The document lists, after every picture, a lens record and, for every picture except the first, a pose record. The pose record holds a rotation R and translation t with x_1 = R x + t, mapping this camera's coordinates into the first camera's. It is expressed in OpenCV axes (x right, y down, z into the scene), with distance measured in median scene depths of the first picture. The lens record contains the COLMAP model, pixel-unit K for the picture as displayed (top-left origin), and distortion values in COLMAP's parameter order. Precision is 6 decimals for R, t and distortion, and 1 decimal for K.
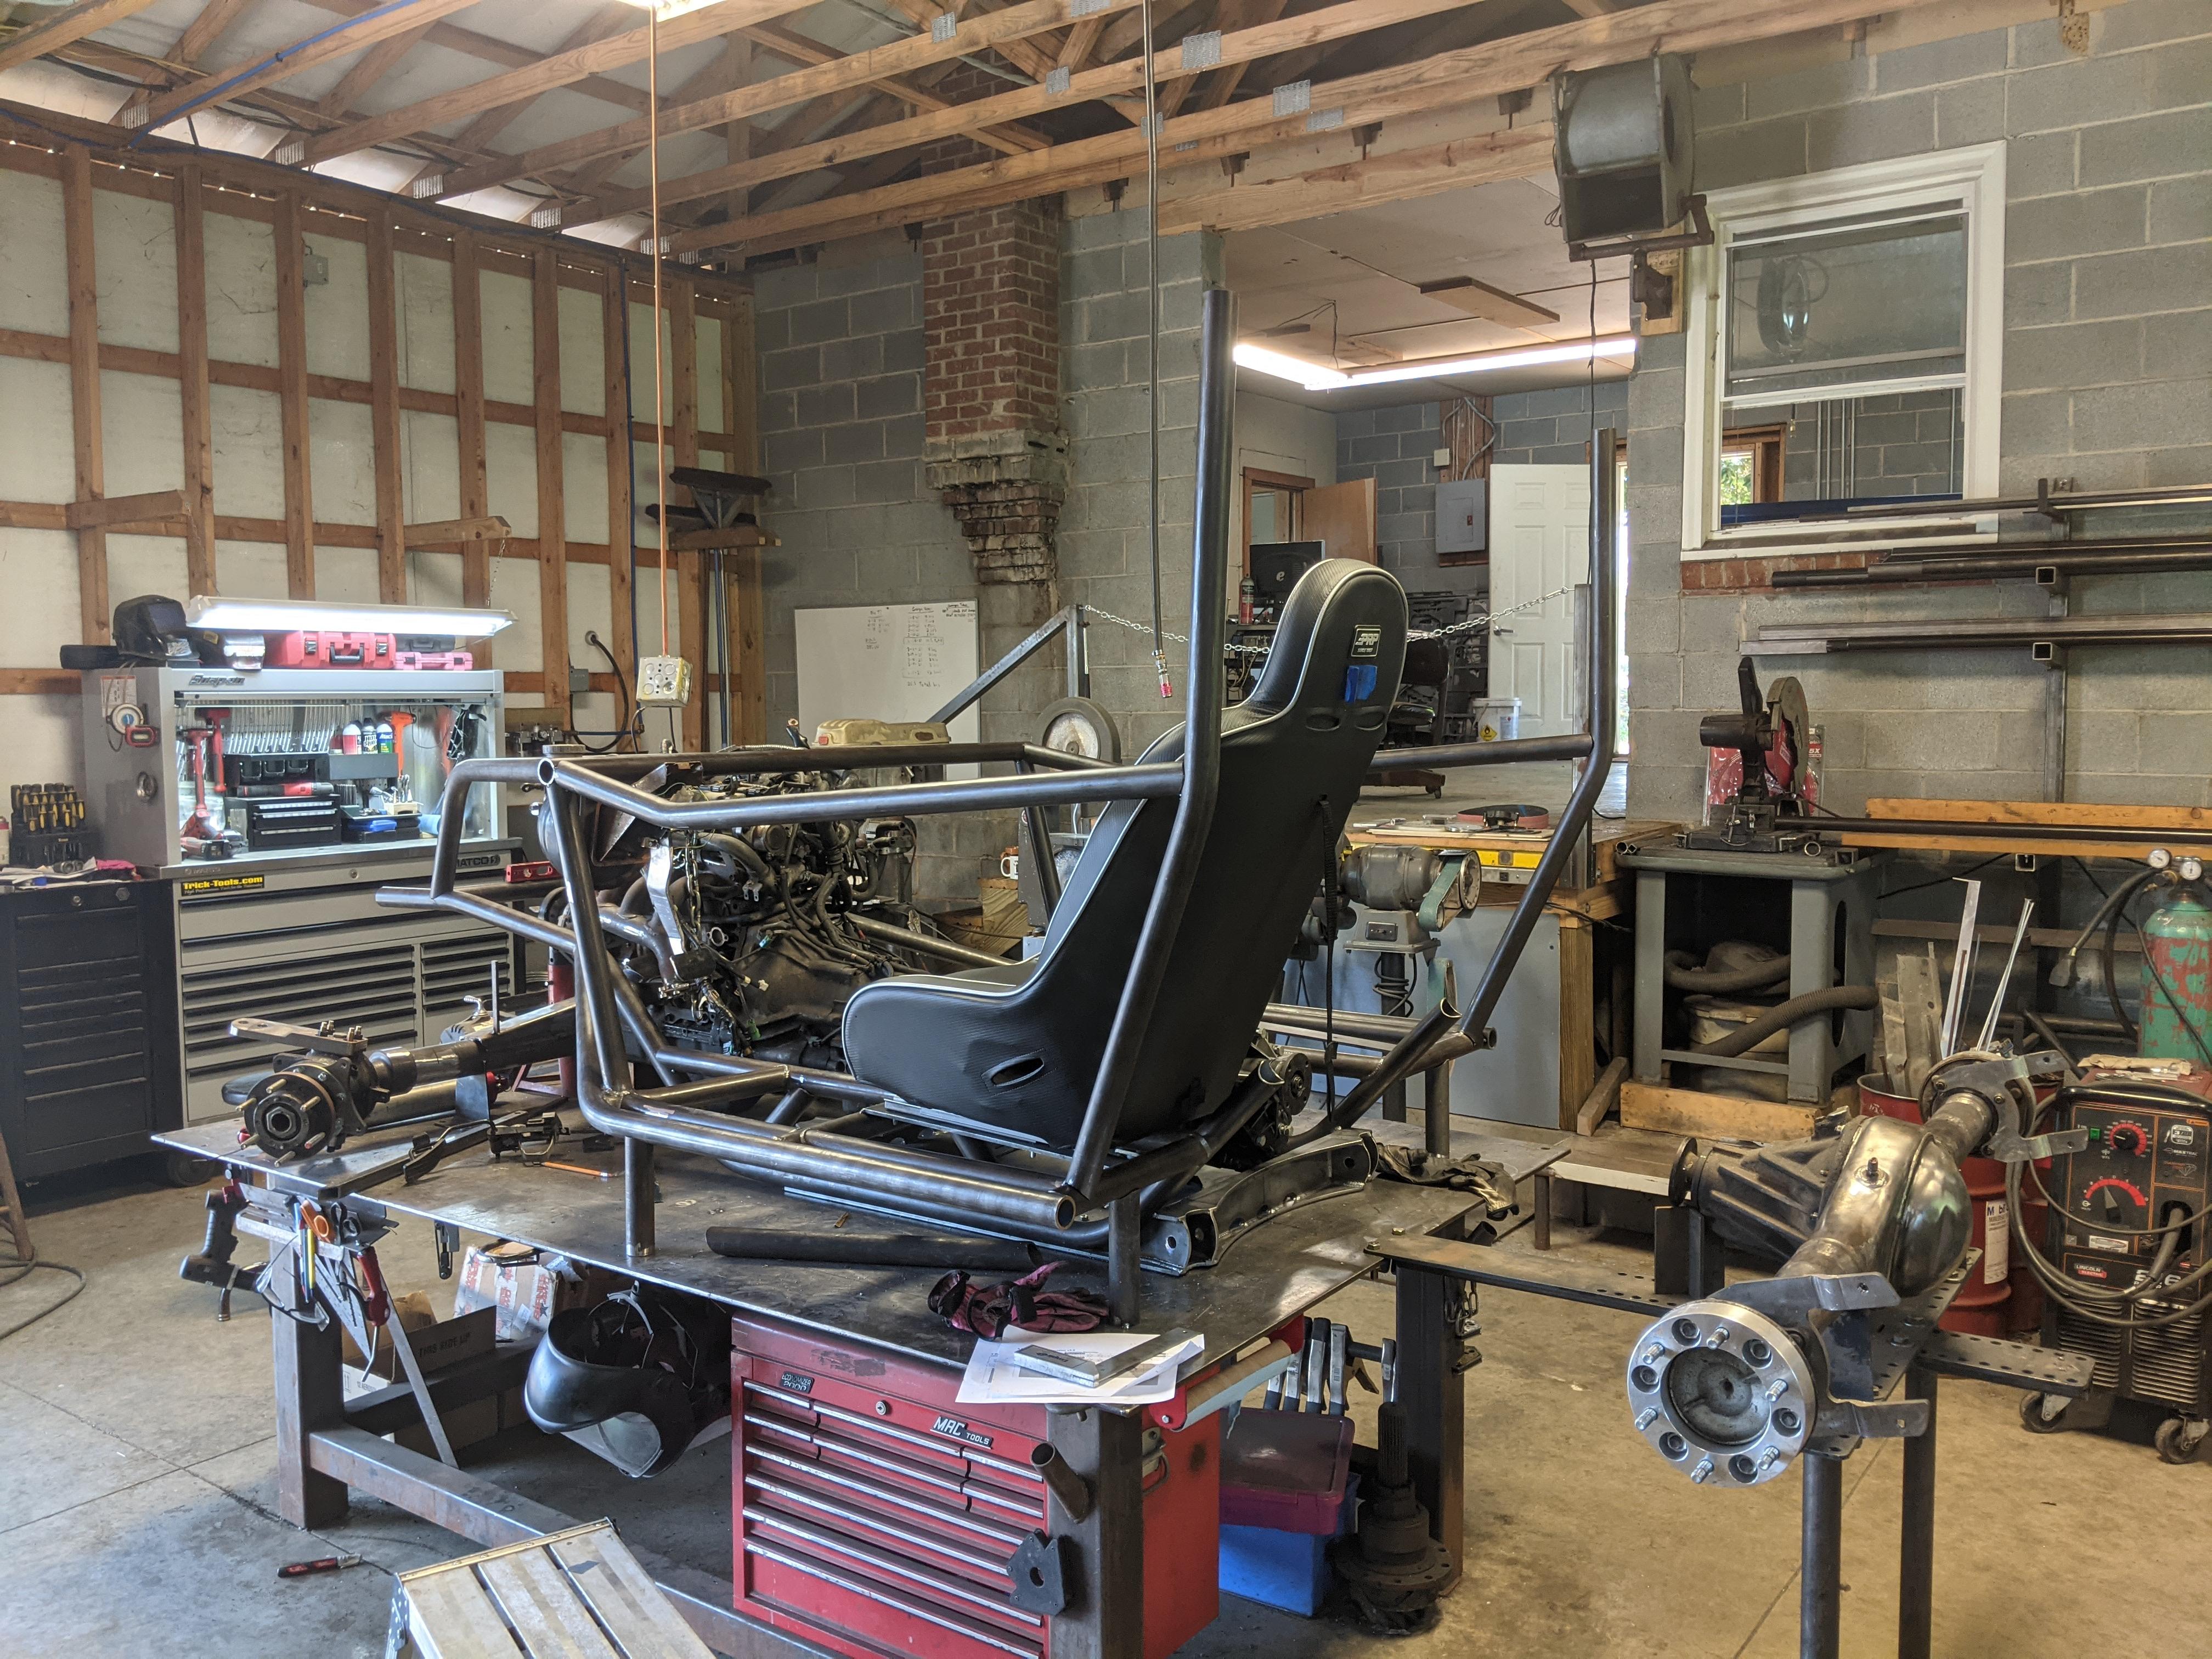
lens RADIAL K [[1781.7, 0, 1074.3], [0, 1781.7, 822.8], [0, 0, 1]] dist [-0.006461, -0.011461]
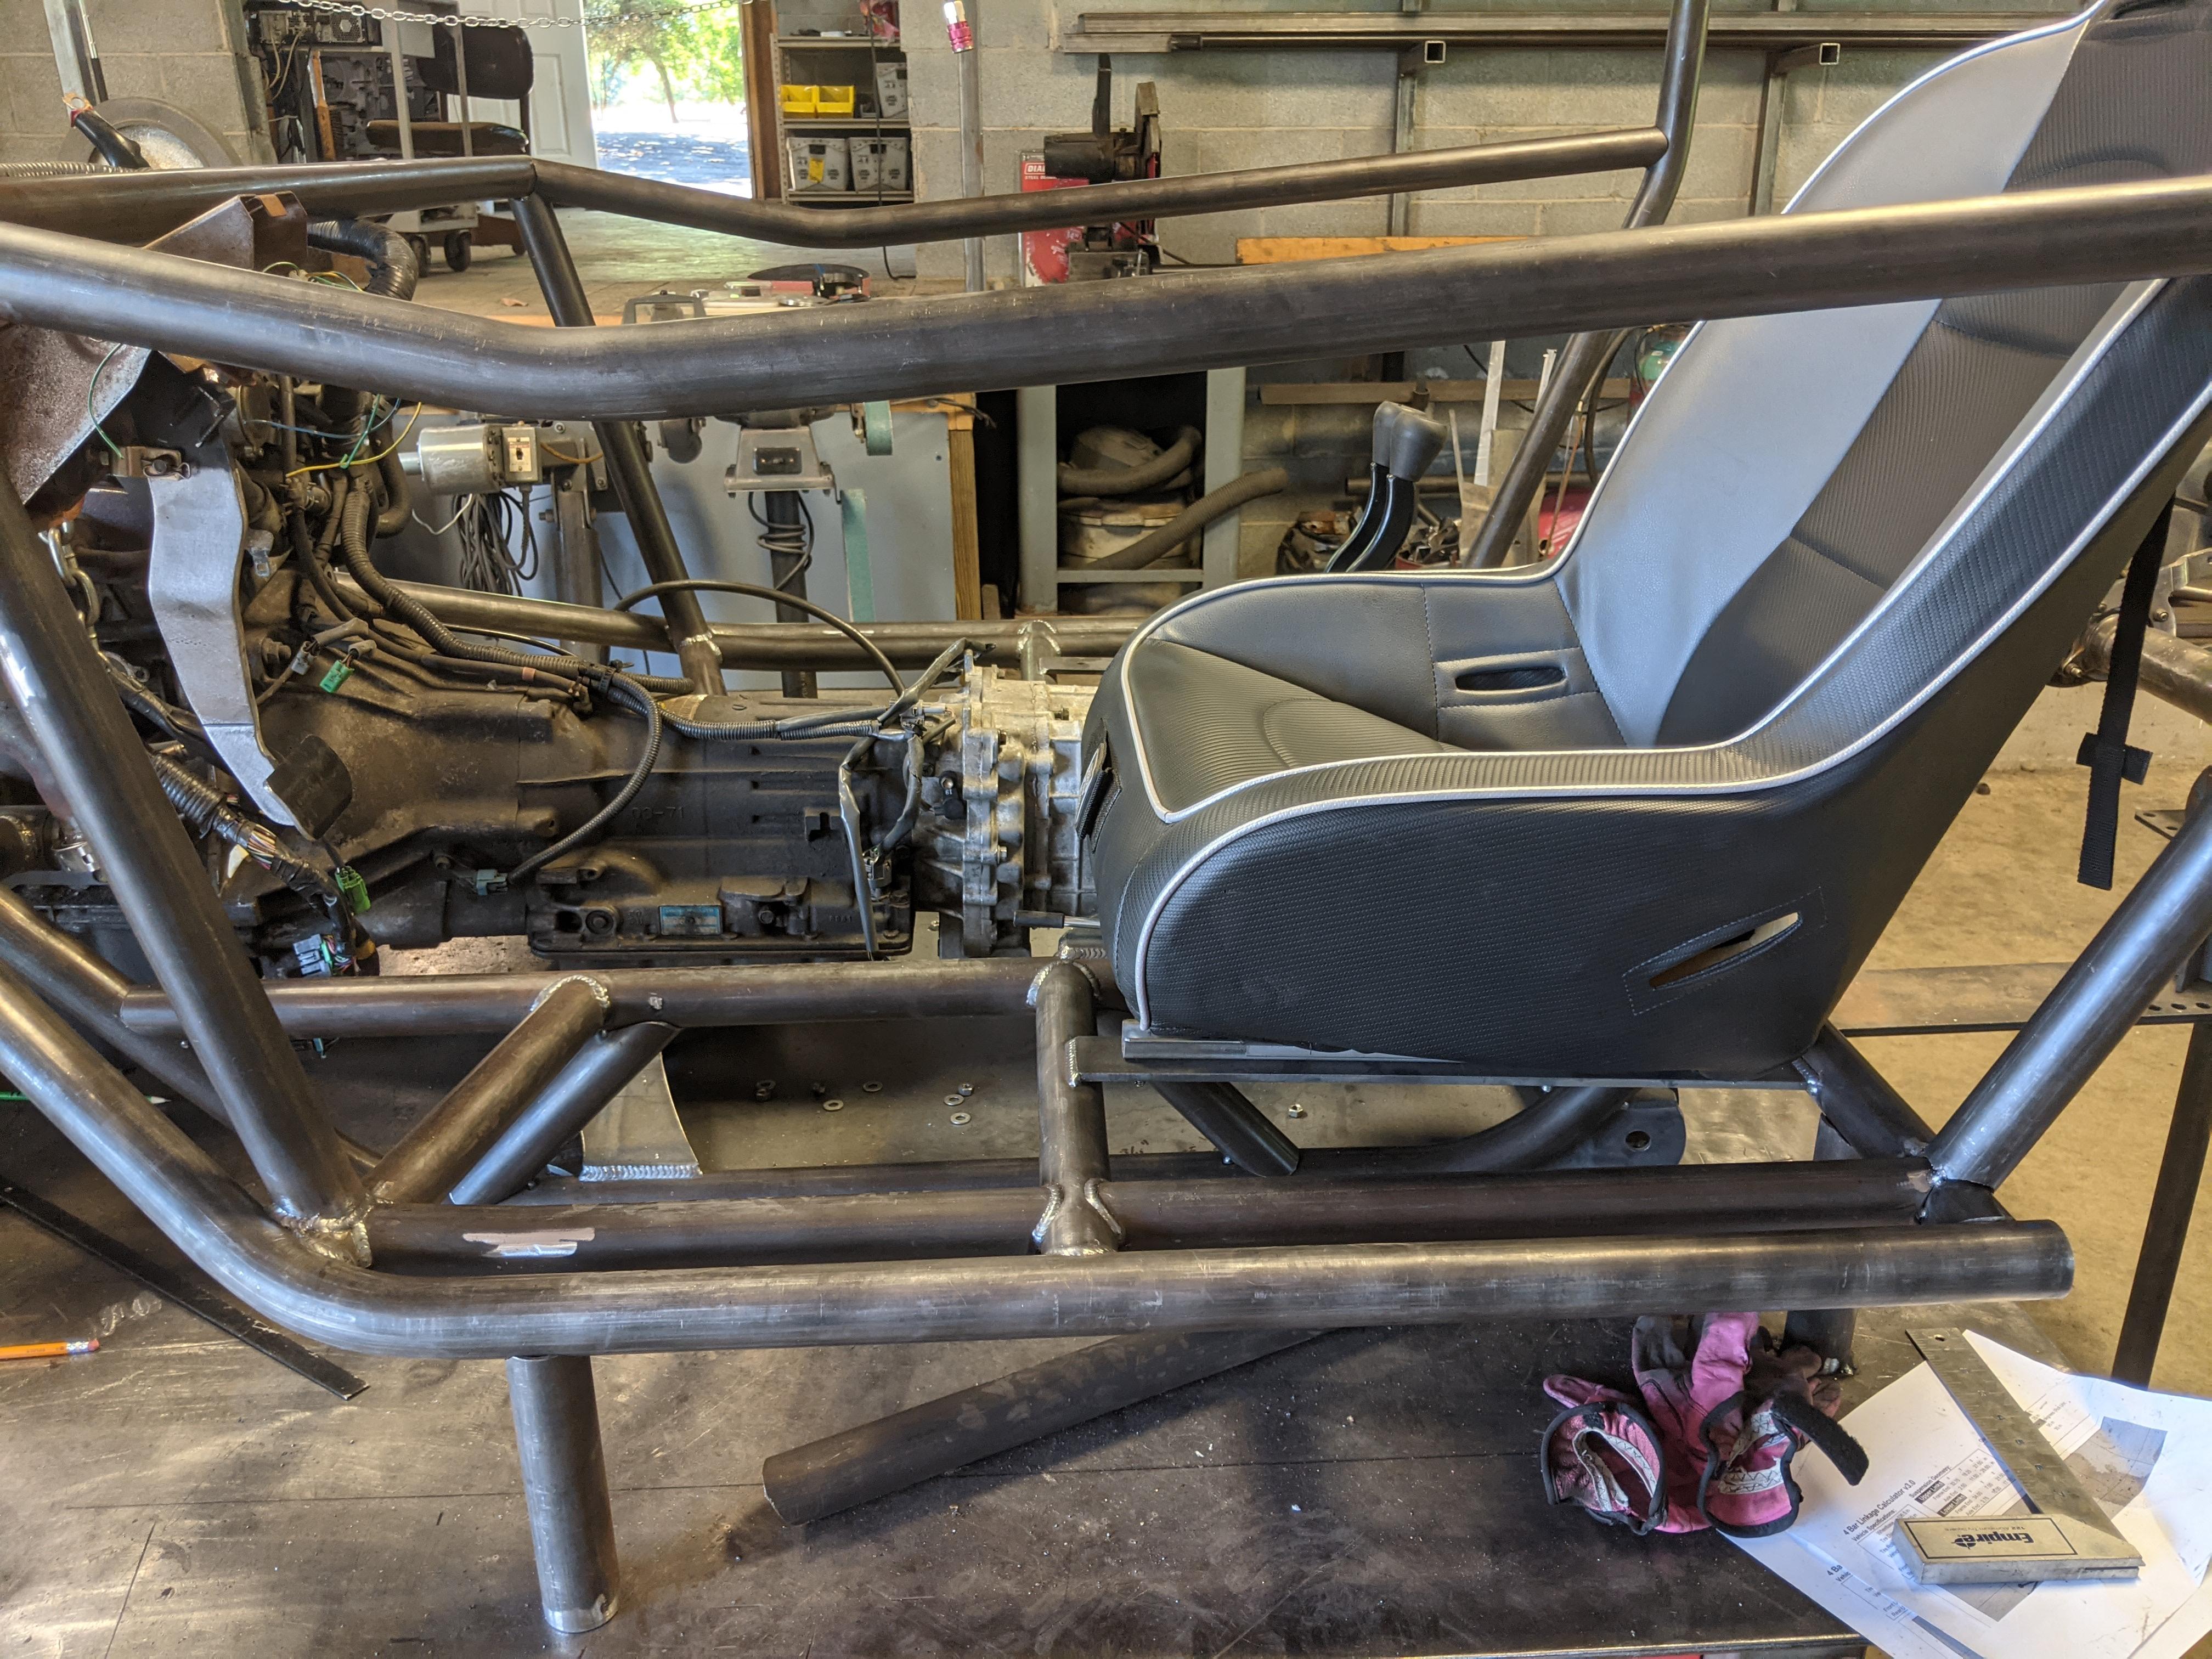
lens RADIAL K [[1791.0, 0, 1106.0], [0, 1791.0, 829.5], [0, 0, 1]] dist [0.050499, -0.099118]
pose [[0.776967, -0.222532, 0.588898, -0.164711], [0.043135, 0.952061, 0.302853, -0.008402], [-0.628062, -0.209904, 0.749319, 0.339130]]
